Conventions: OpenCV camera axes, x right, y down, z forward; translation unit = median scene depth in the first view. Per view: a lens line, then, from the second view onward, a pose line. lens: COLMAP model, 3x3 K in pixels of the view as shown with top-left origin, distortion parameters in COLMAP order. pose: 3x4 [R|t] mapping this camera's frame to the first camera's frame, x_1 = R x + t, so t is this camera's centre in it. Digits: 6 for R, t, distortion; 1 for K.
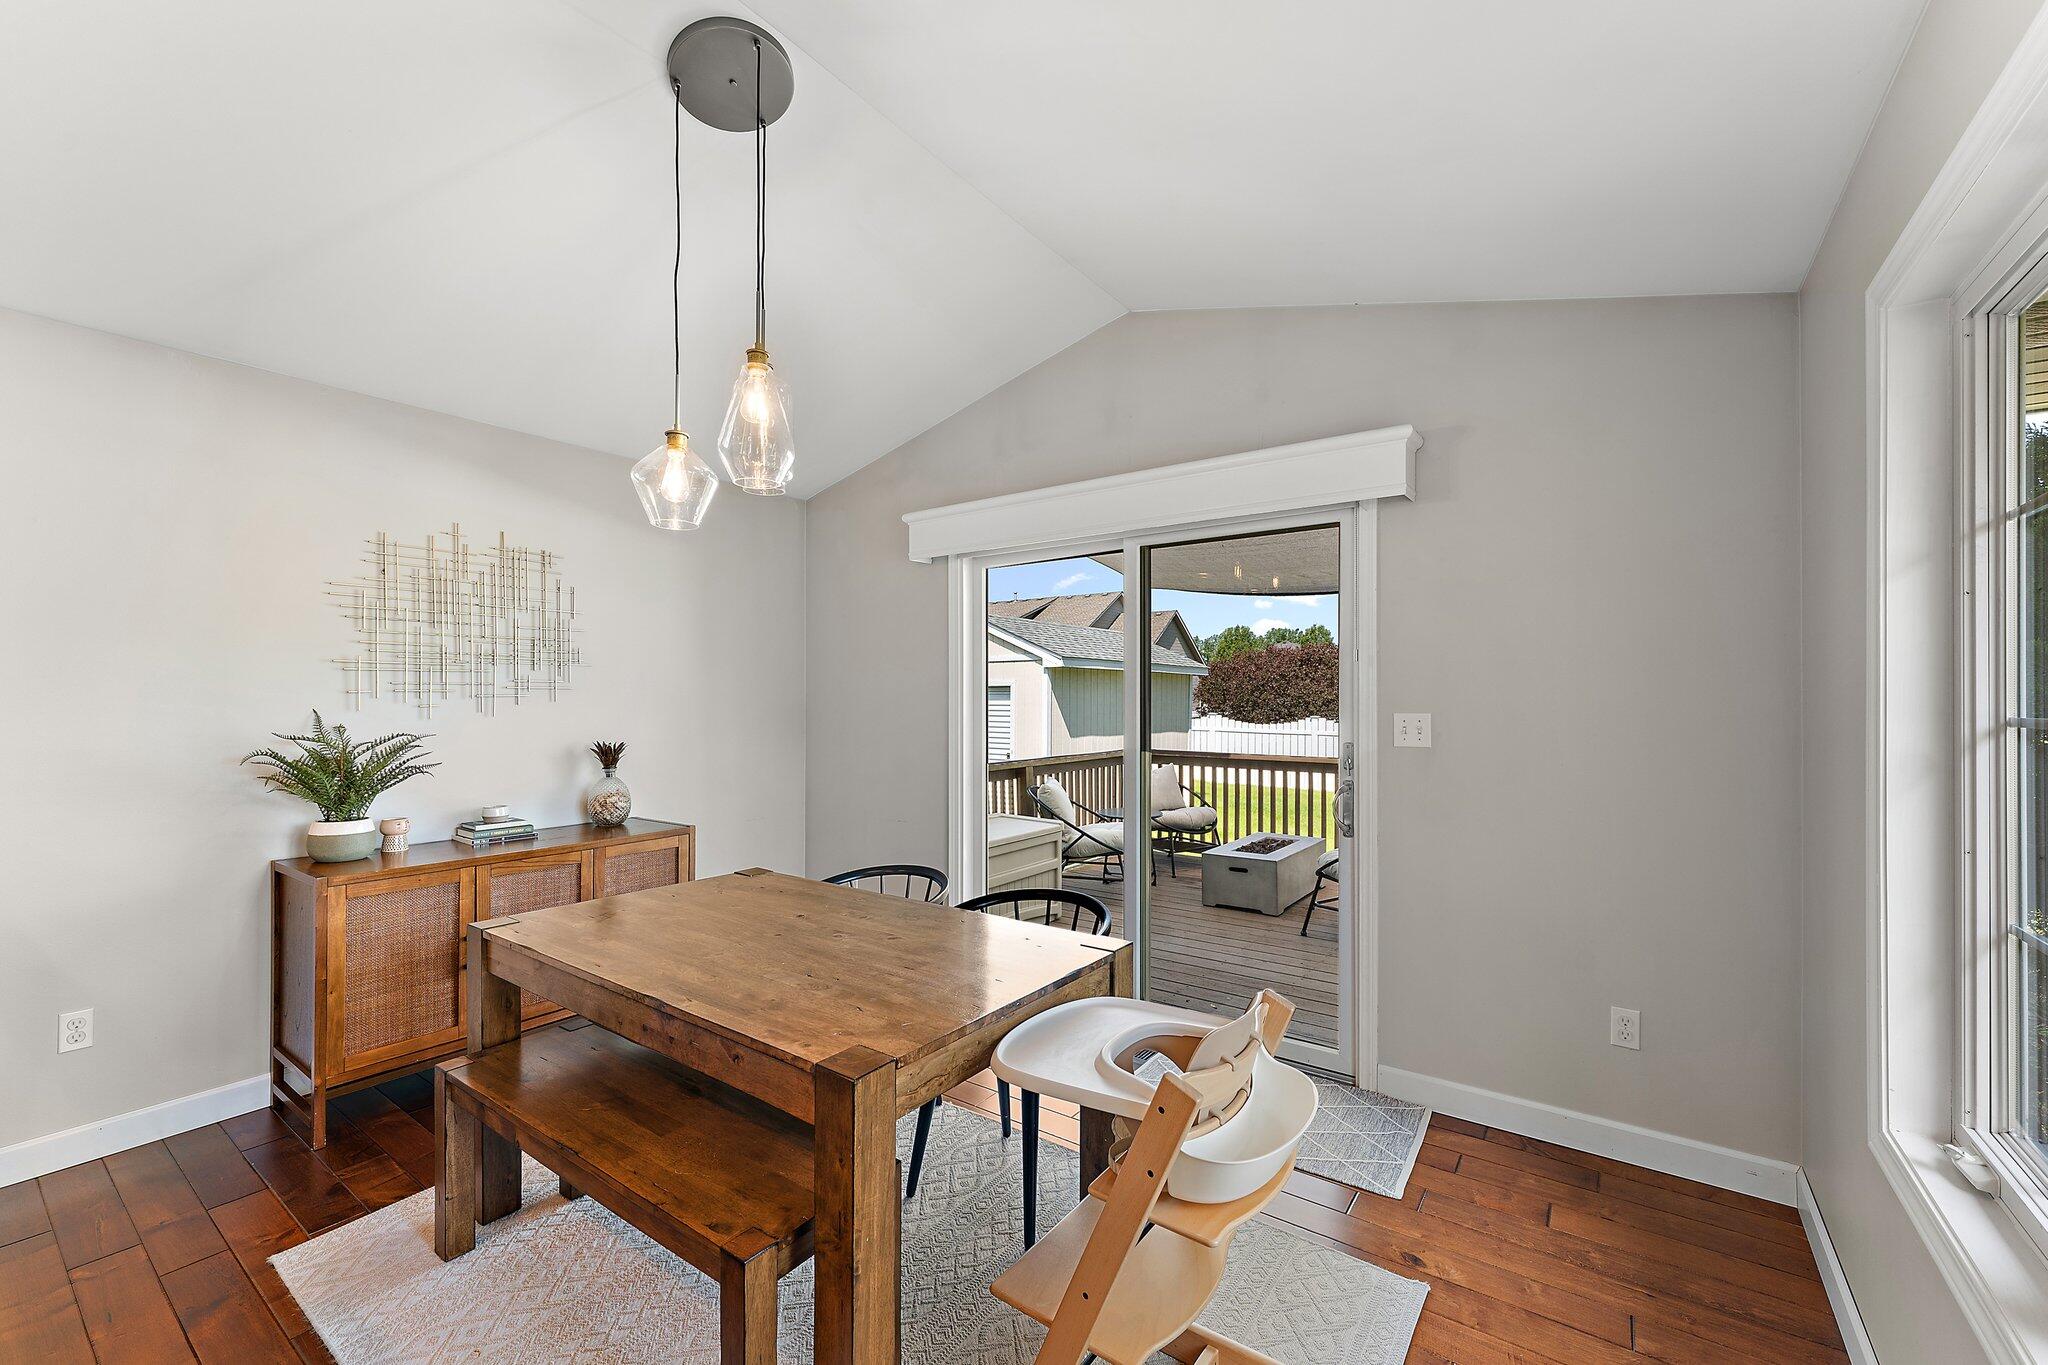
lens RADIAL K [[827.8, 0, 1012.5], [0, 827.8, 696.8], [0, 0, 1]] dist [-0.004045, -0.000178]
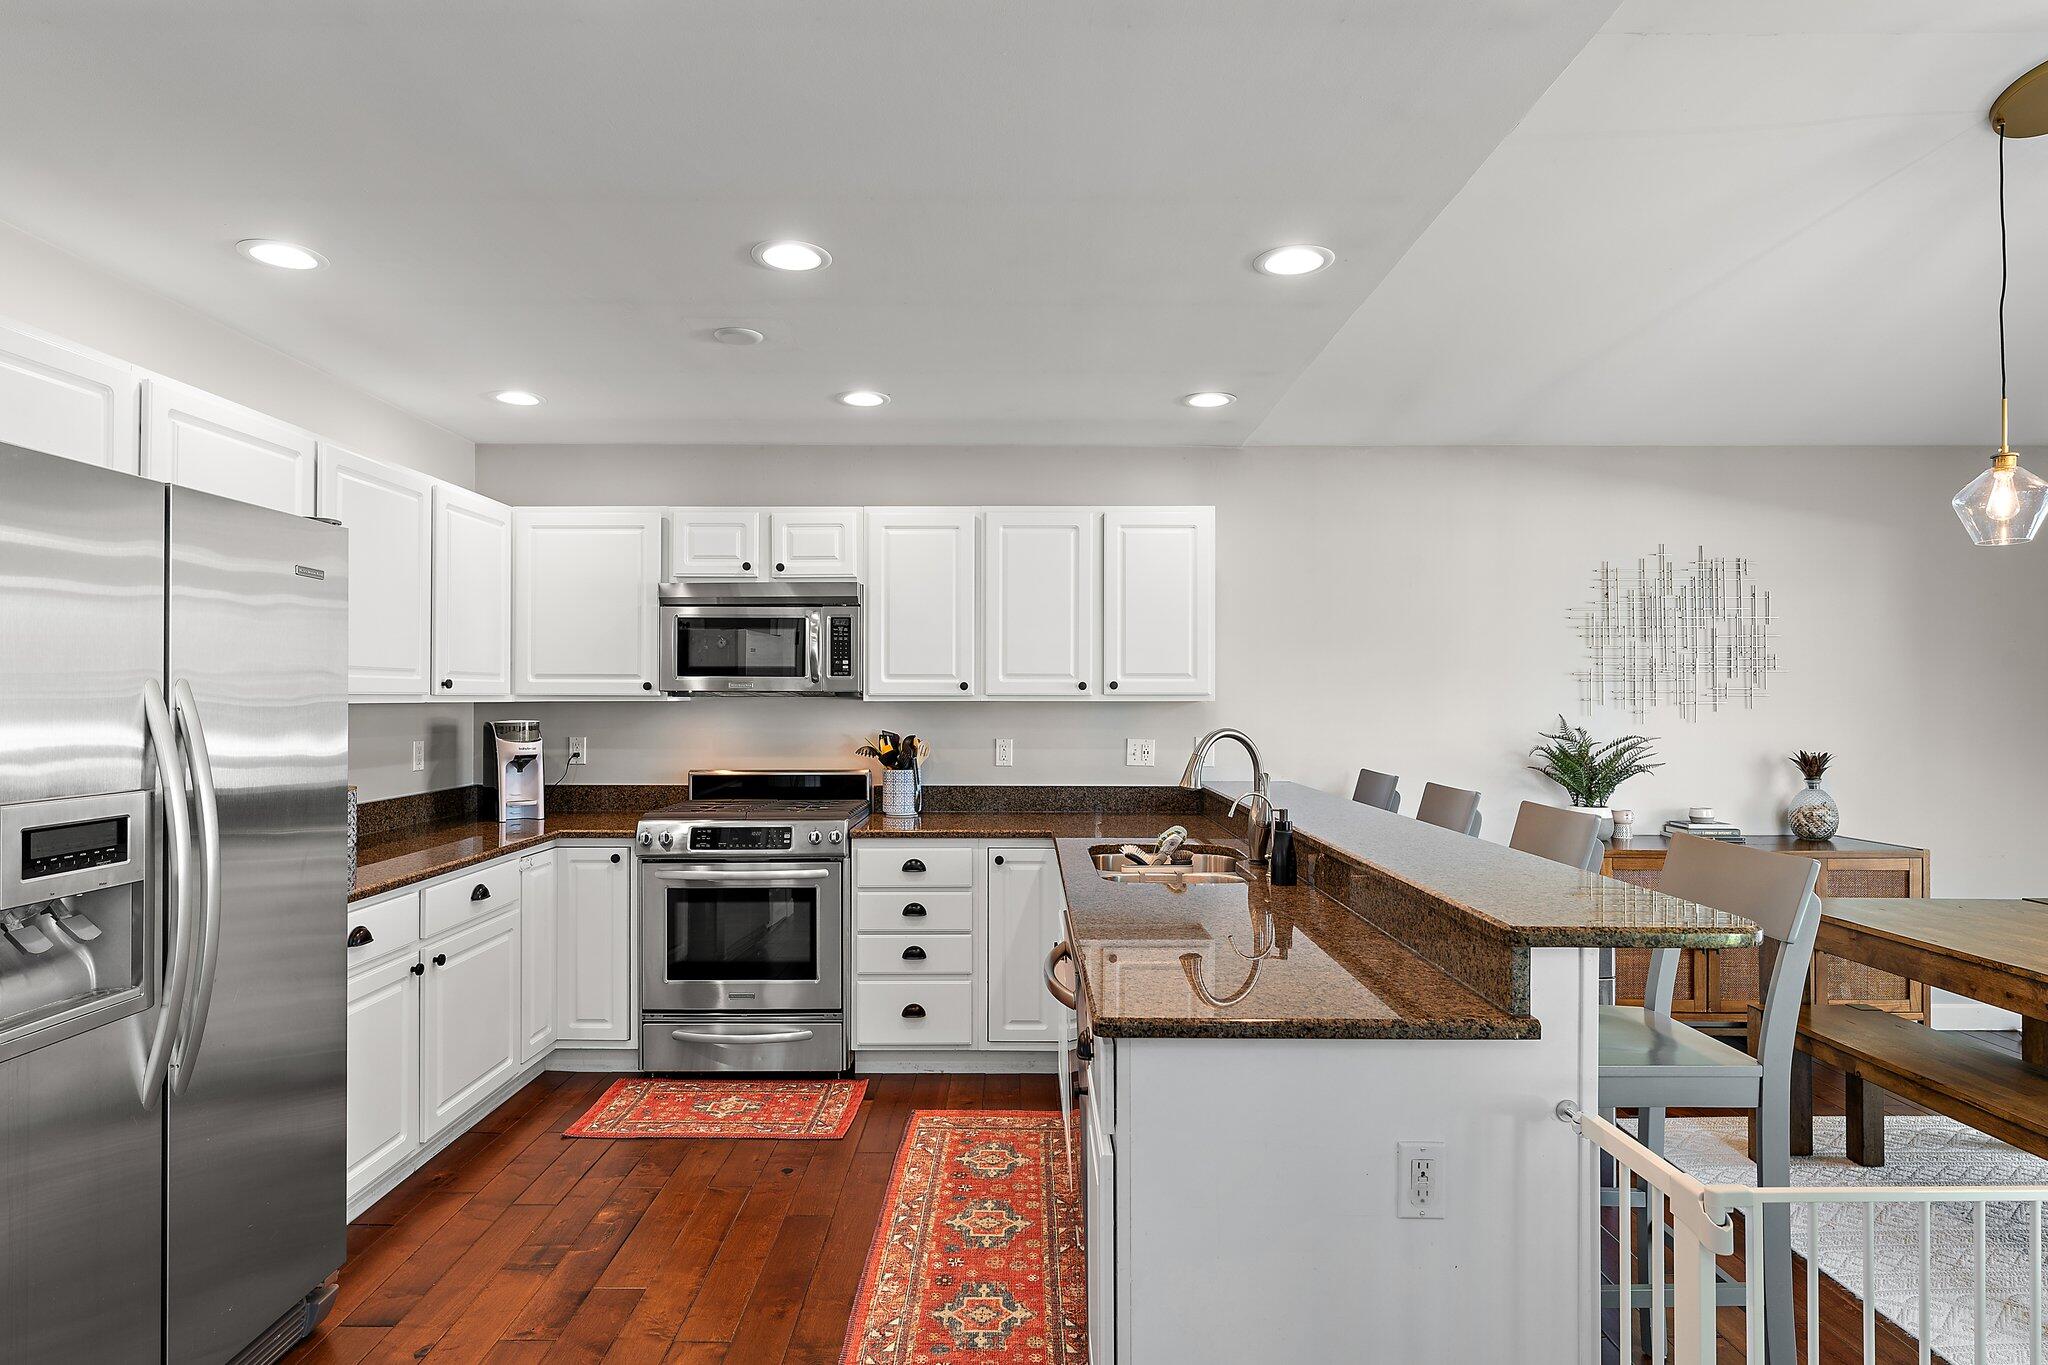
lens RADIAL K [[1080.0, 0, 1021.8], [0, 1080.0, 692.1], [0, 0, 1]] dist [-0.003010, 0.000398]
pose [[0.586144, -0.007163, -0.810175, -0.018526], [-0.000871, 0.999955, -0.009471, -0.001333], [0.810207, 0.006257, 0.586111, -0.516288]]
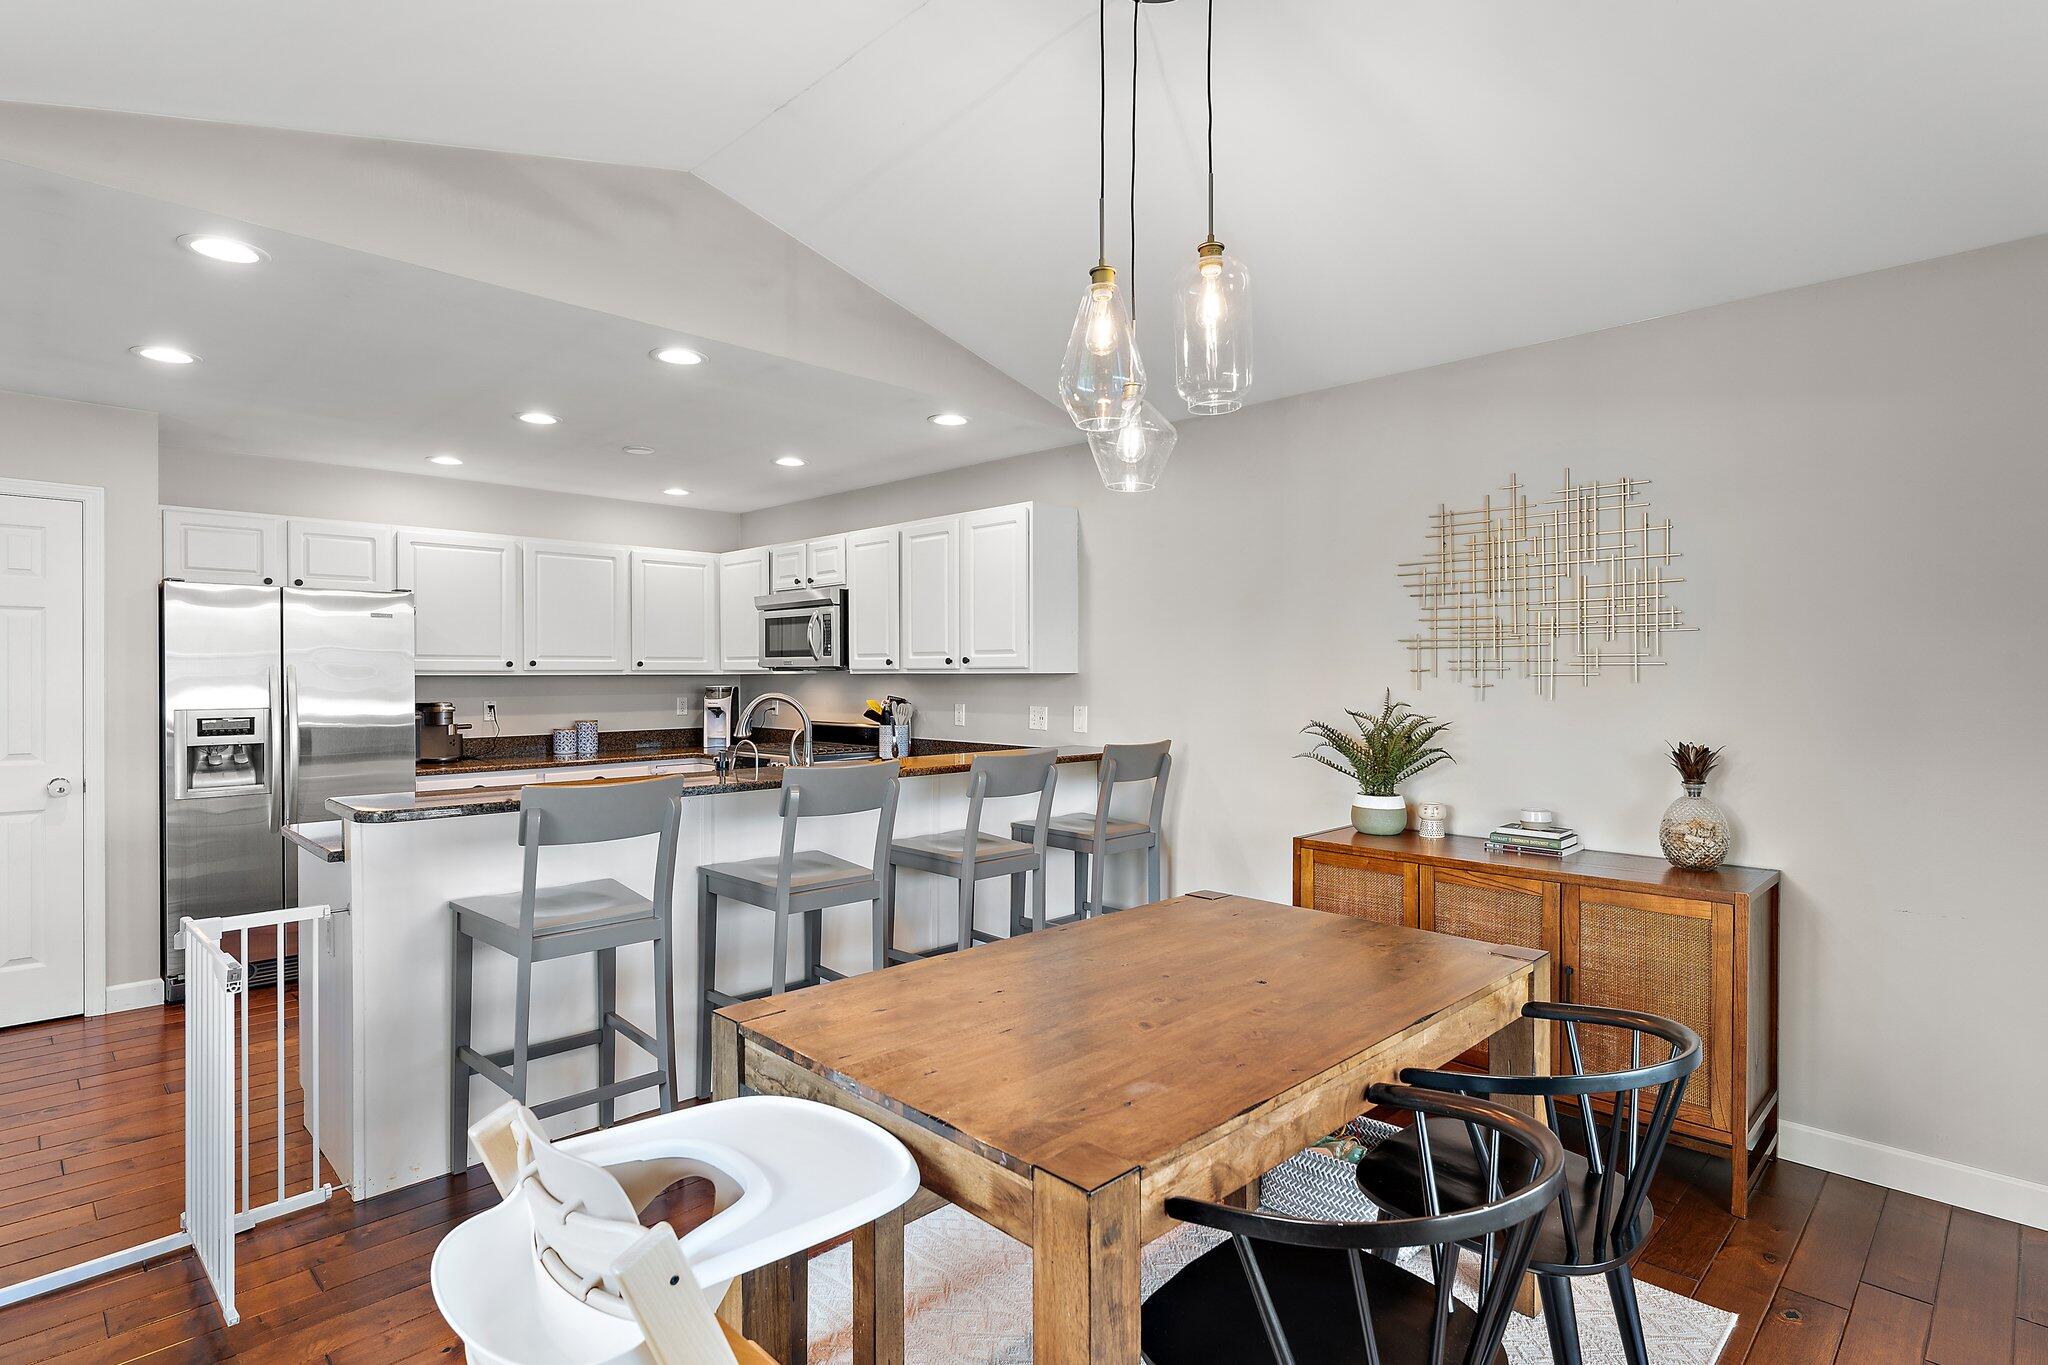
lens RADIAL K [[1037.2, 0, 1023.0], [0, 1037.2, 674.0], [0, 0, 1]] dist [-0.005042, 0.001268]
pose [[-0.157798, -0.001264, -0.987471, 0.470233], [-0.000592, 0.999999, -0.001186, -0.000351], [0.987471, 0.000398, -0.157799, 0.668838]]
